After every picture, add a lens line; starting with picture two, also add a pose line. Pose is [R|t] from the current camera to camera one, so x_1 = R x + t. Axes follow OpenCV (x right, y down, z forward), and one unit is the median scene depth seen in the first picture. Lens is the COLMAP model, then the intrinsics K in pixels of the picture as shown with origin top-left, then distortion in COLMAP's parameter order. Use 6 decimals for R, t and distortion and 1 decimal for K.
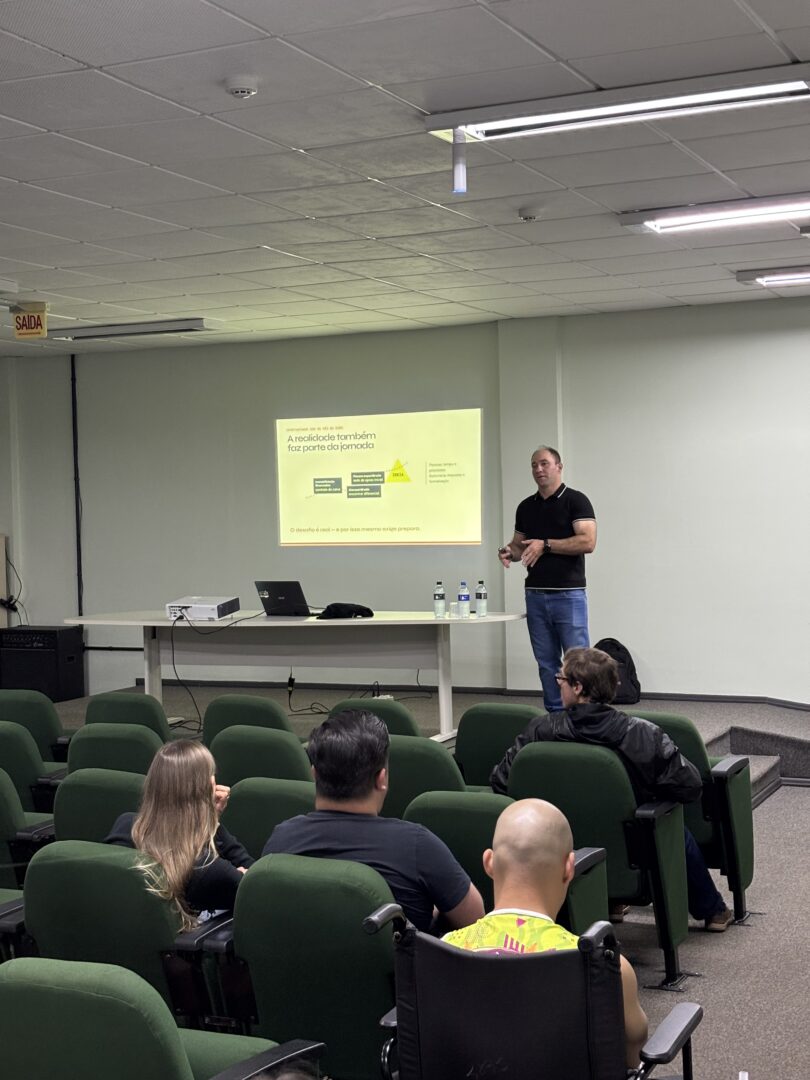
lens RADIAL K [[1704.1, 0, 405.0], [0, 1704.1, 540.0], [0, 0, 1]] dist [0.234741, -1.735895]
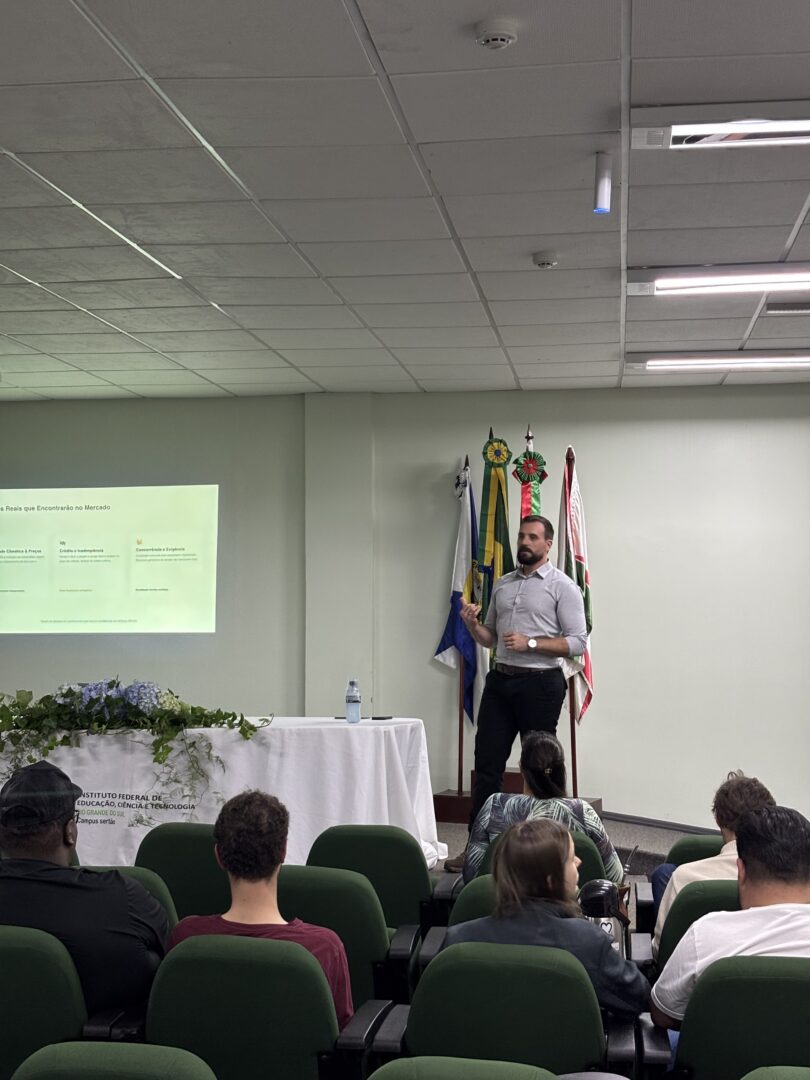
lens RADIAL K [[1704.1, 0, 405.0], [0, 1704.1, 540.0], [0, 0, 1]] dist [0.234741, -1.735895]
pose [[0.956029, 0.038314, 0.290758, -0.176585], [-0.020331, 0.997703, -0.064622, 0.007055], [-0.292566, 0.055869, 0.954612, 0.145146]]
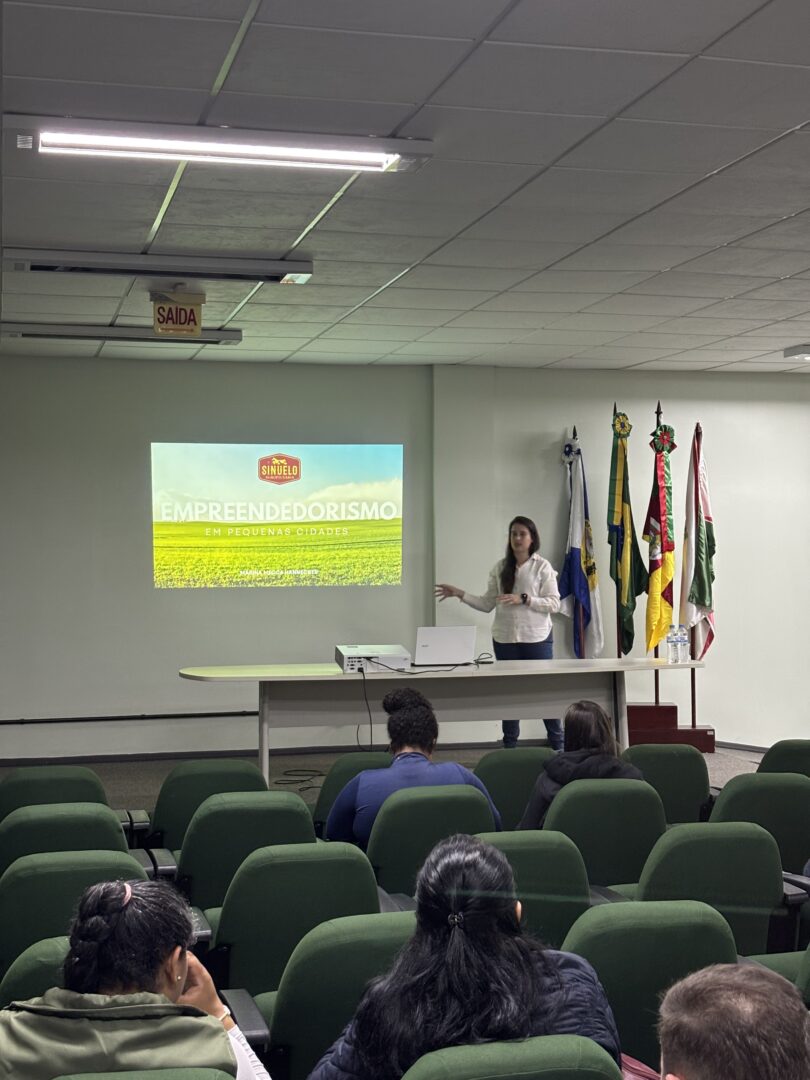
lens RADIAL K [[1704.1, 0, 405.0], [0, 1704.1, 540.0], [0, 0, 1]] dist [0.234741, -1.735895]
pose [[0.761292, 0.030299, 0.647701, -0.671560], [-0.000921, 0.998957, -0.045649, 0.018579], [-0.648409, 0.034155, 0.760526, 0.308017]]
